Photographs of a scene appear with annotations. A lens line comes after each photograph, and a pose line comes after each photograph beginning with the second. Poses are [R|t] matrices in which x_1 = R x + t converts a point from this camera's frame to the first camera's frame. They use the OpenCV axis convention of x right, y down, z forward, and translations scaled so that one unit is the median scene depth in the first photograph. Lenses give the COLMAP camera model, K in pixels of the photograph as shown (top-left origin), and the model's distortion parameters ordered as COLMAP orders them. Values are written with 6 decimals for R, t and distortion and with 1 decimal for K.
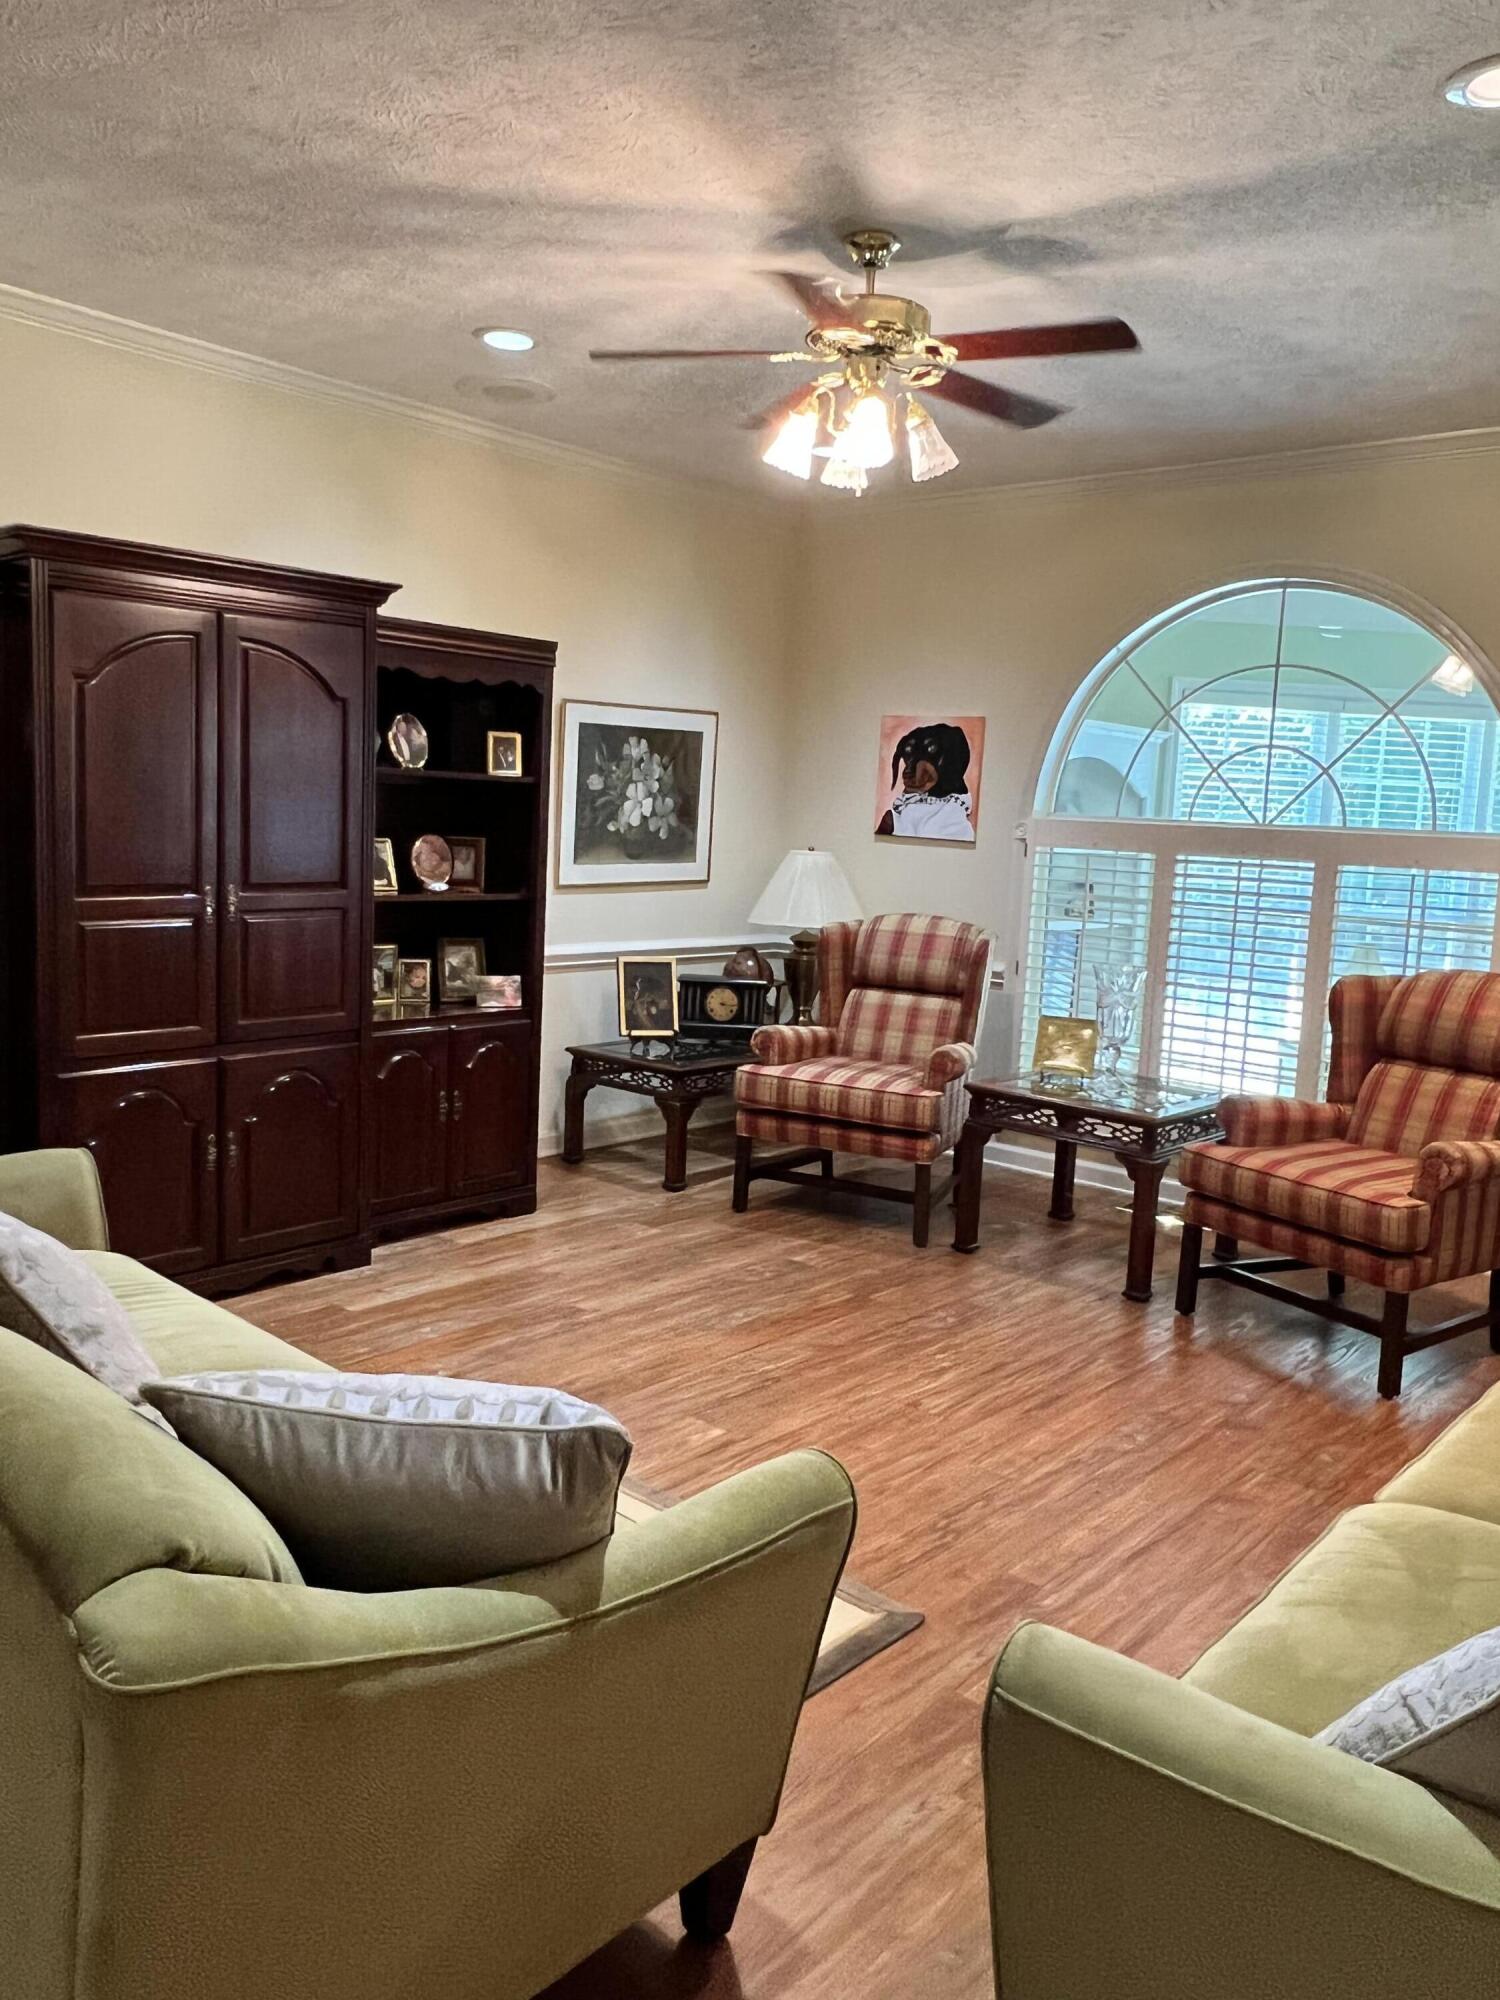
lens RADIAL K [[1554.6, 0, 751.0], [0, 1554.6, 928.0], [0, 0, 1]] dist [0.099125, -0.000631]
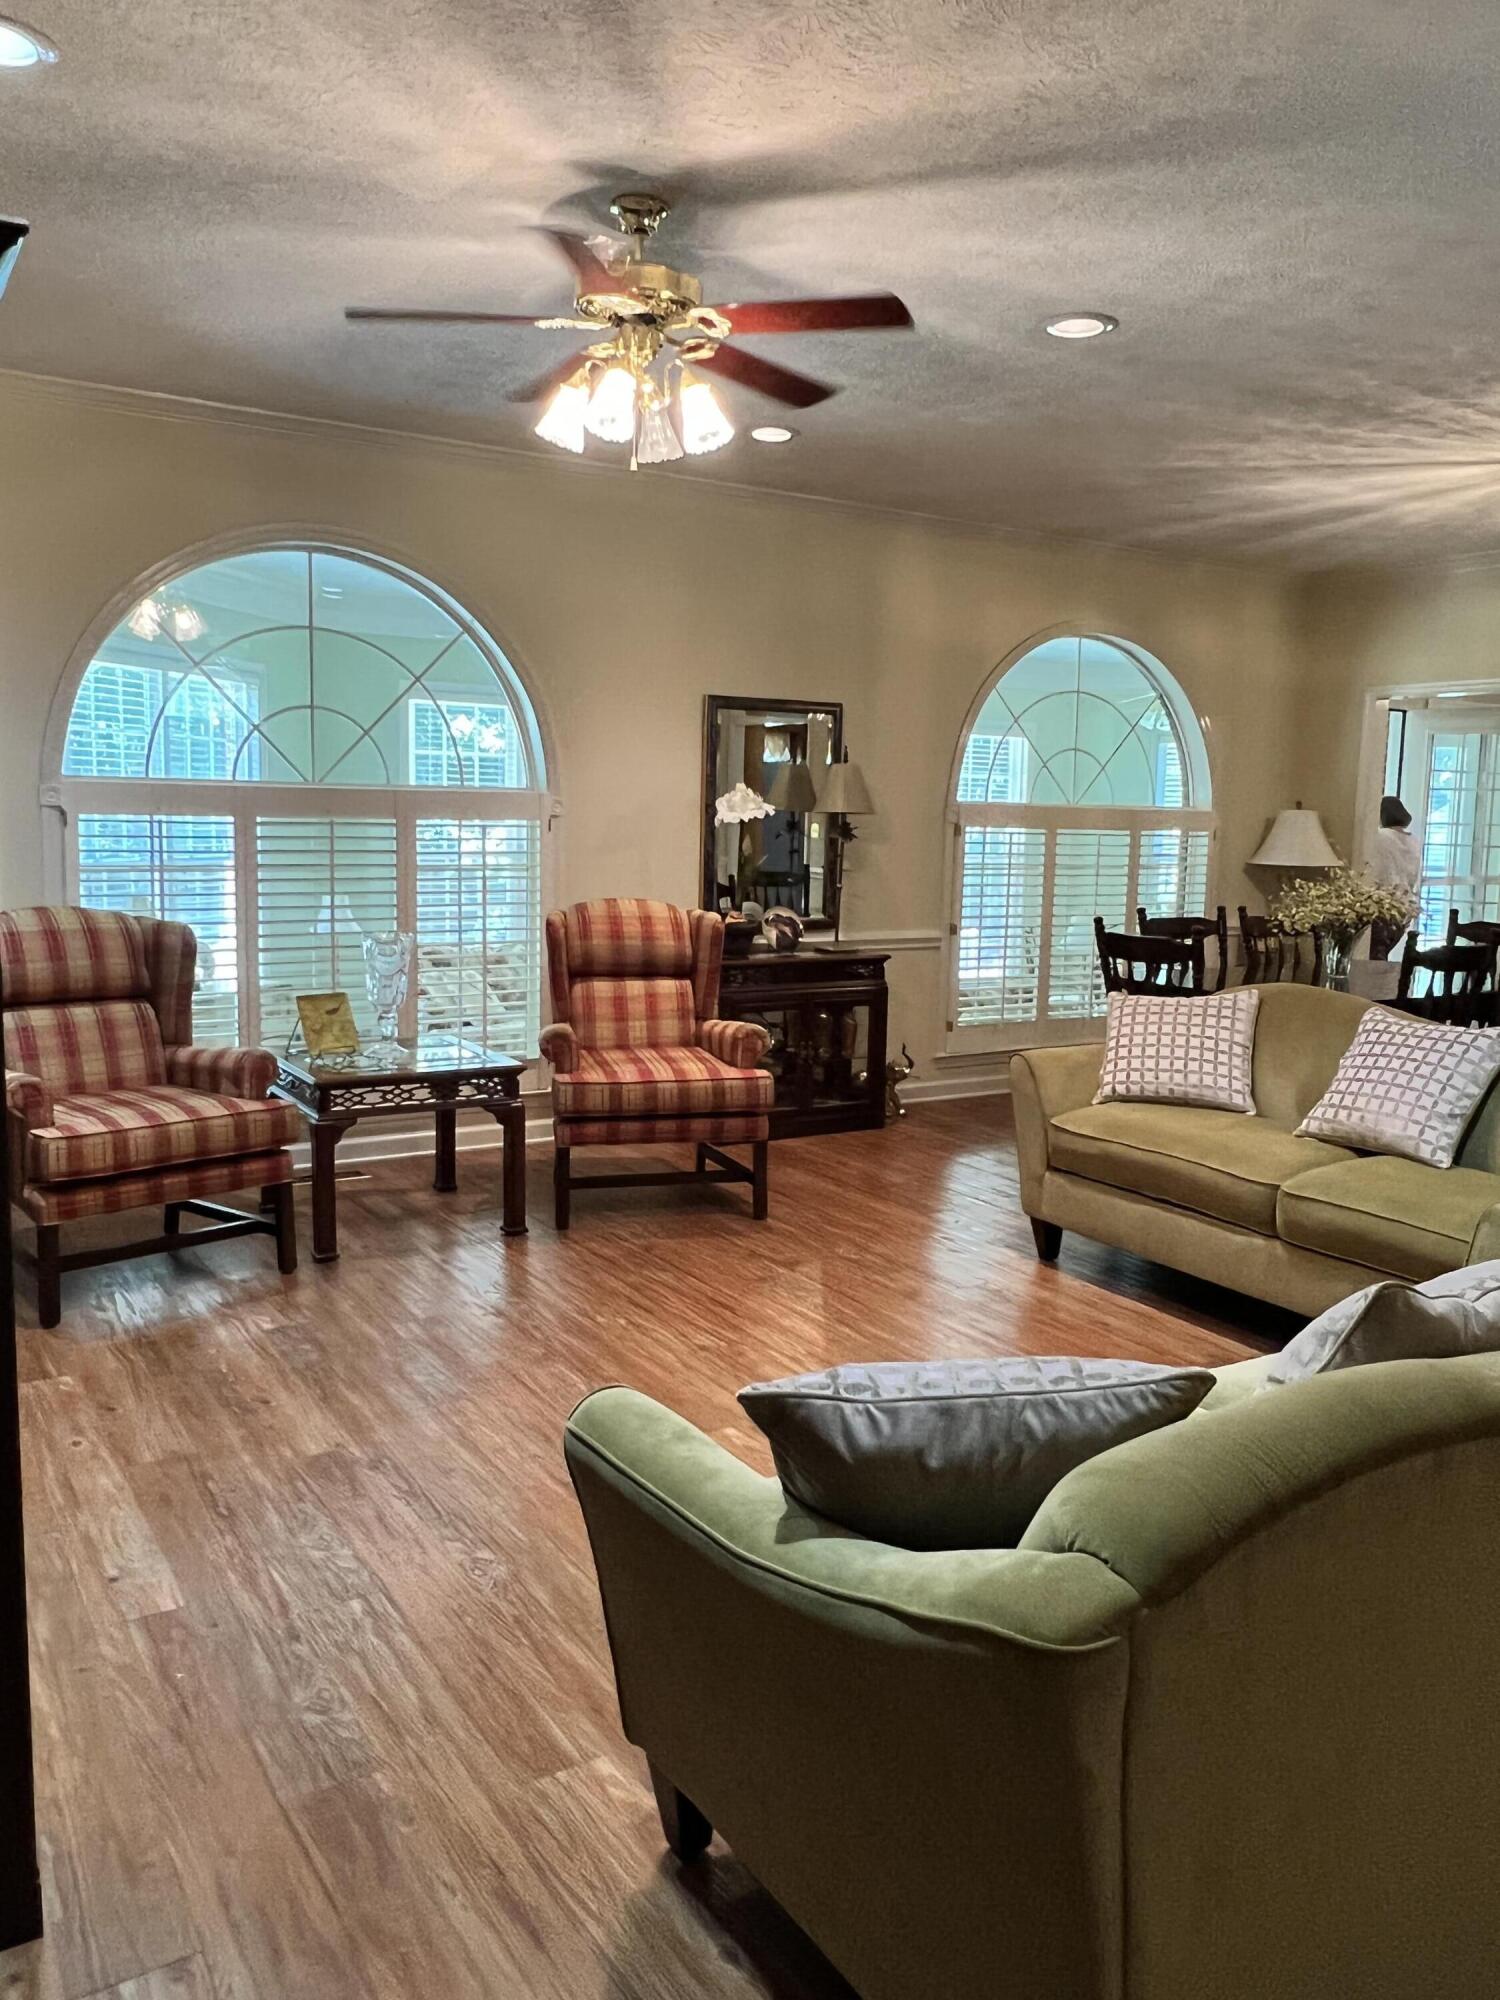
lens RADIAL K [[1510.4, 0, 750.0], [0, 1510.4, 1000.0], [0, 0, 1]] dist [0.005385, 0.003343]
pose [[0.288166, -0.172011, 0.942004, -0.682990], [0.065872, 0.984965, 0.159705, -0.081219], [-0.955312, 0.016030, 0.295164, 0.543906]]
